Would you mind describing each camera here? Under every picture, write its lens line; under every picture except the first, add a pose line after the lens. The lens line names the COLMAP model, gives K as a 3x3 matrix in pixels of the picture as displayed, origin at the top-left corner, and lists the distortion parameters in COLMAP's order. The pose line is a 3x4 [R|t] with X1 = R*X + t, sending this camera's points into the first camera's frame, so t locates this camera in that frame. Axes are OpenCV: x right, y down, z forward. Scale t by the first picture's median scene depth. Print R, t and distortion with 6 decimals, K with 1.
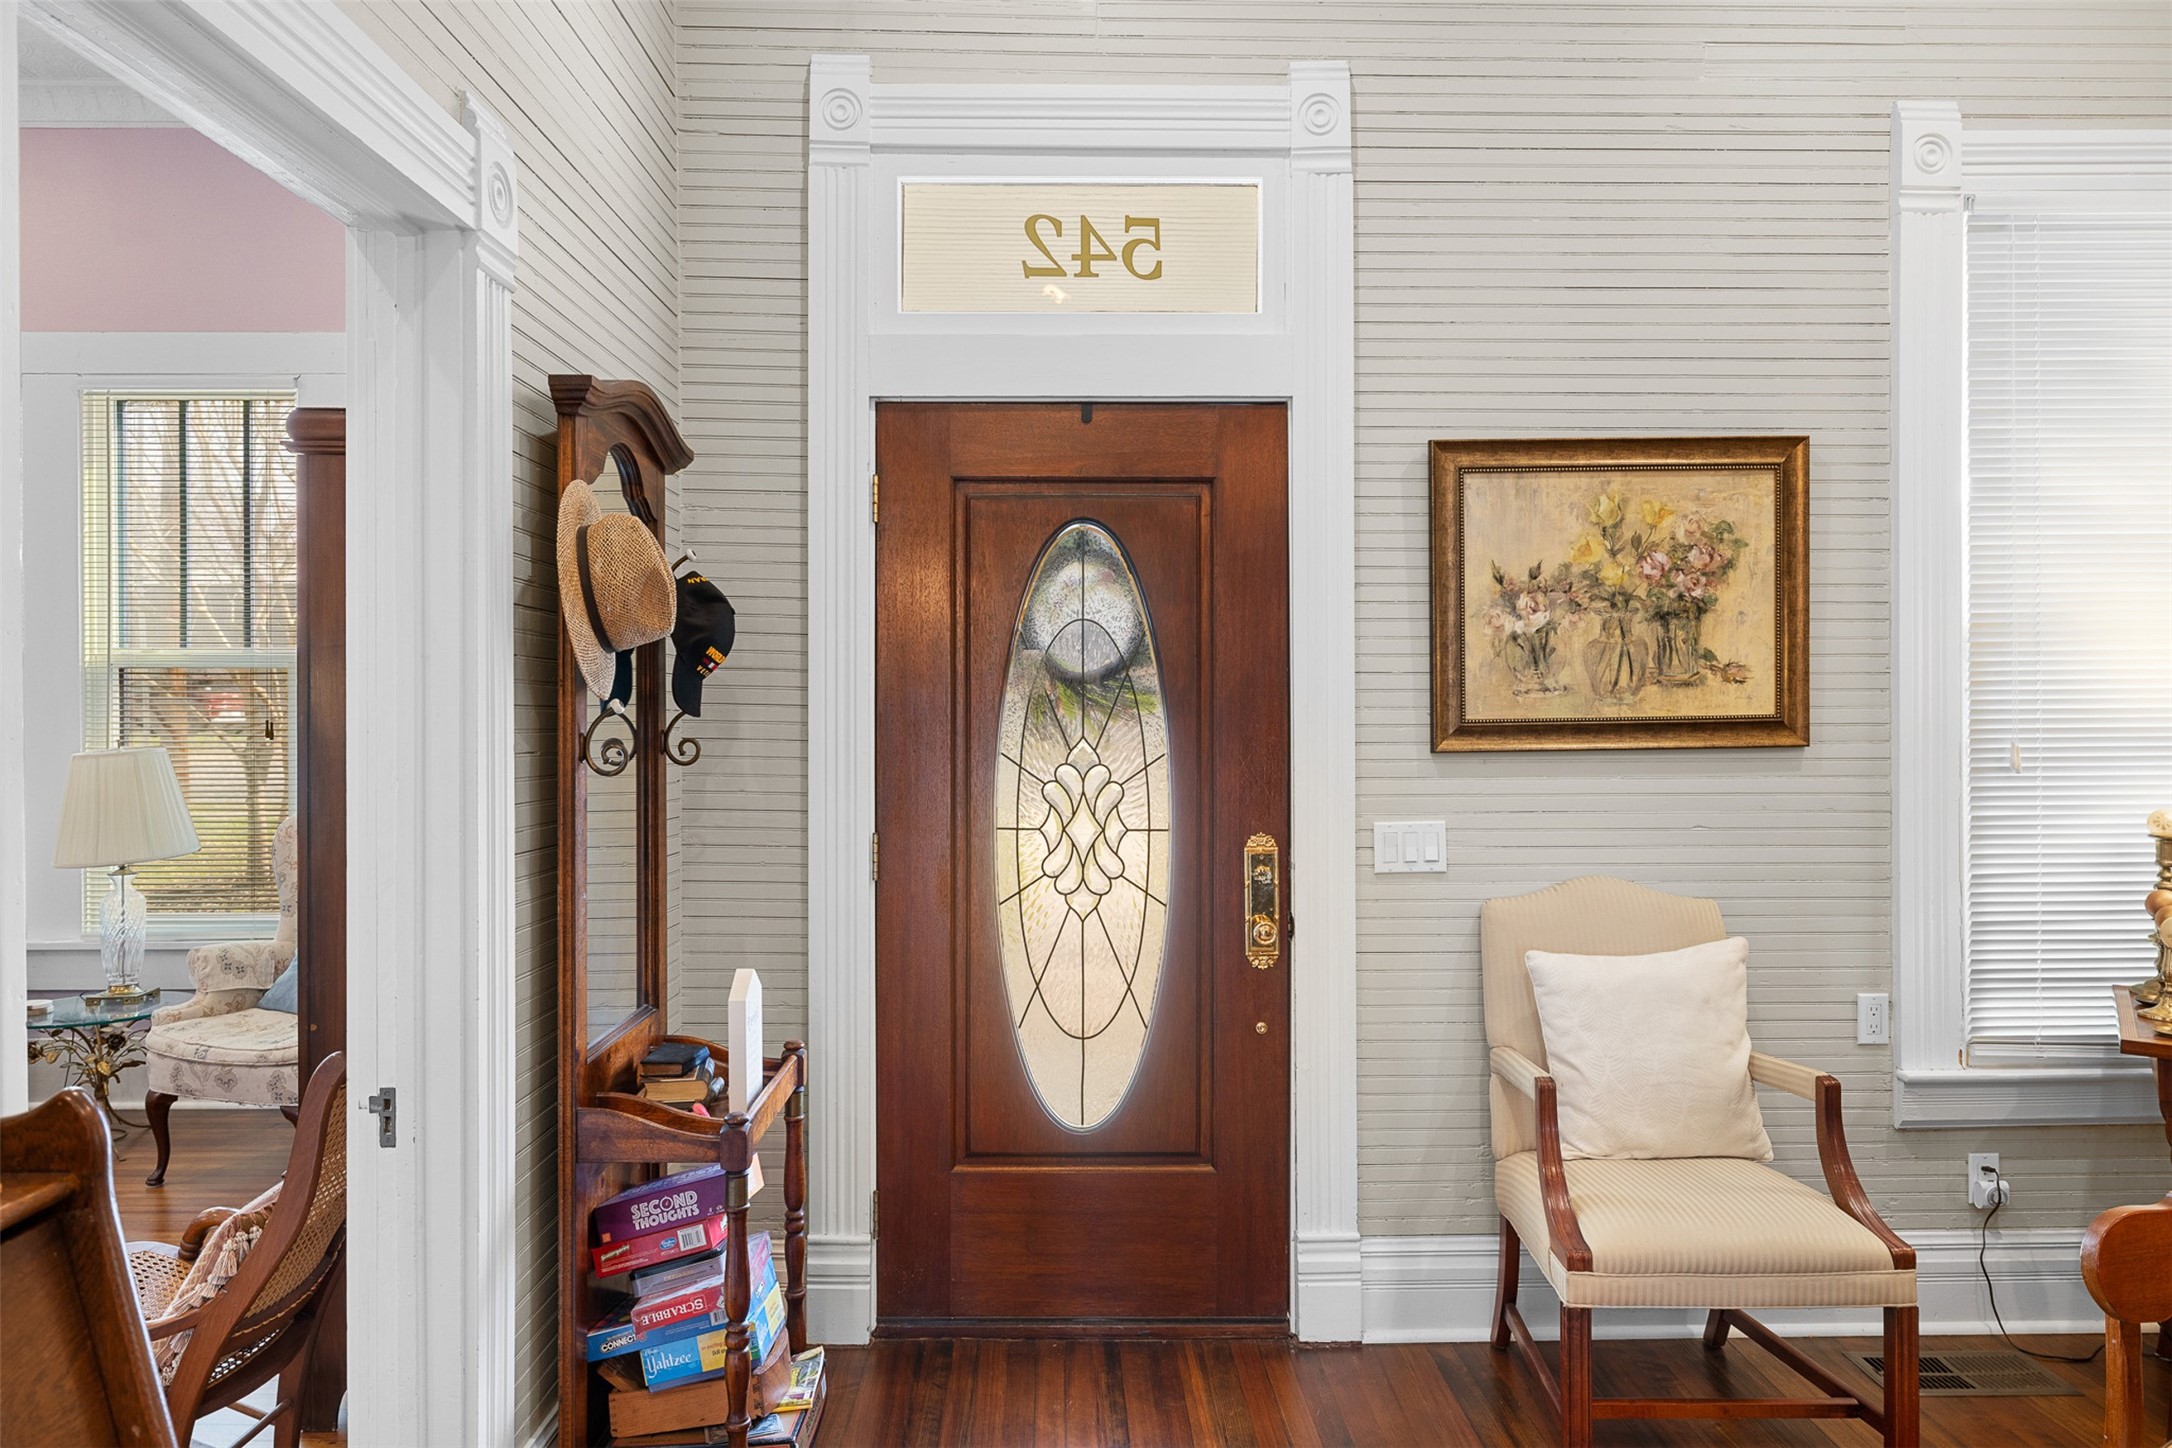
lens RADIAL K [[1419.5, 0, 1086.3], [0, 1419.5, 701.6], [0, 0, 1]] dist [-0.006910, -0.000234]
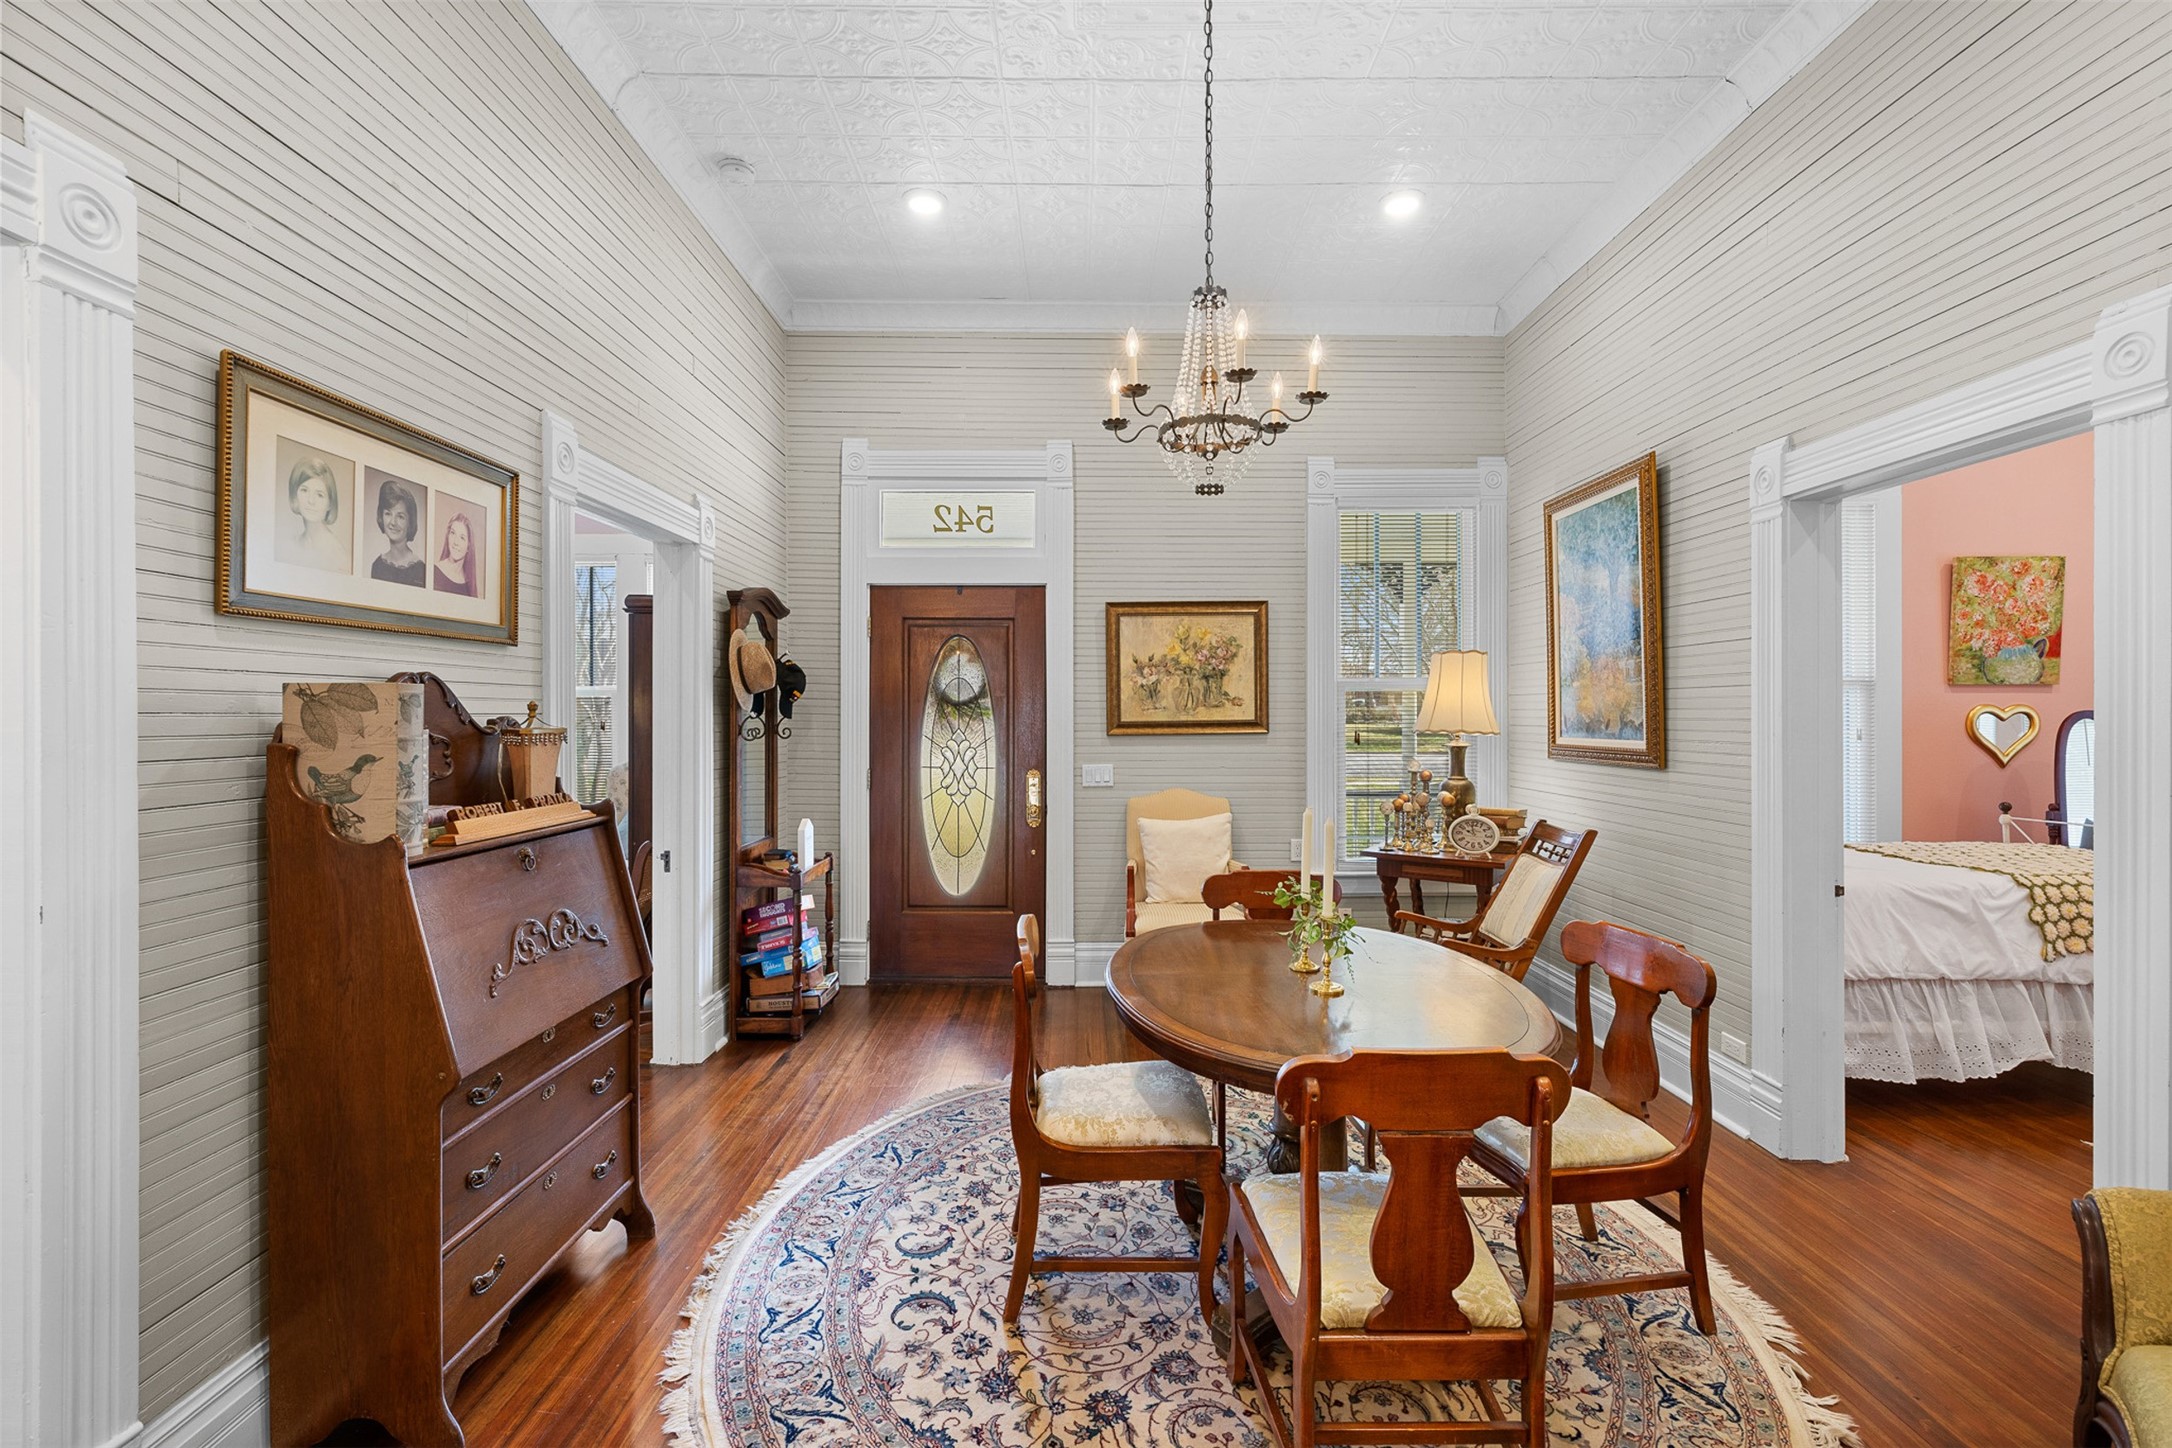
lens RADIAL K [[913.7, 0, 1085.3], [0, 913.7, 709.6], [0, 0, 1]] dist [0.000573, 0.000062]
pose [[0.999913, 0.002522, -0.012975, 0.228497], [-0.002551, 0.999994, -0.002212, -0.003031], [0.012969, 0.002245, 0.999913, -0.510799]]
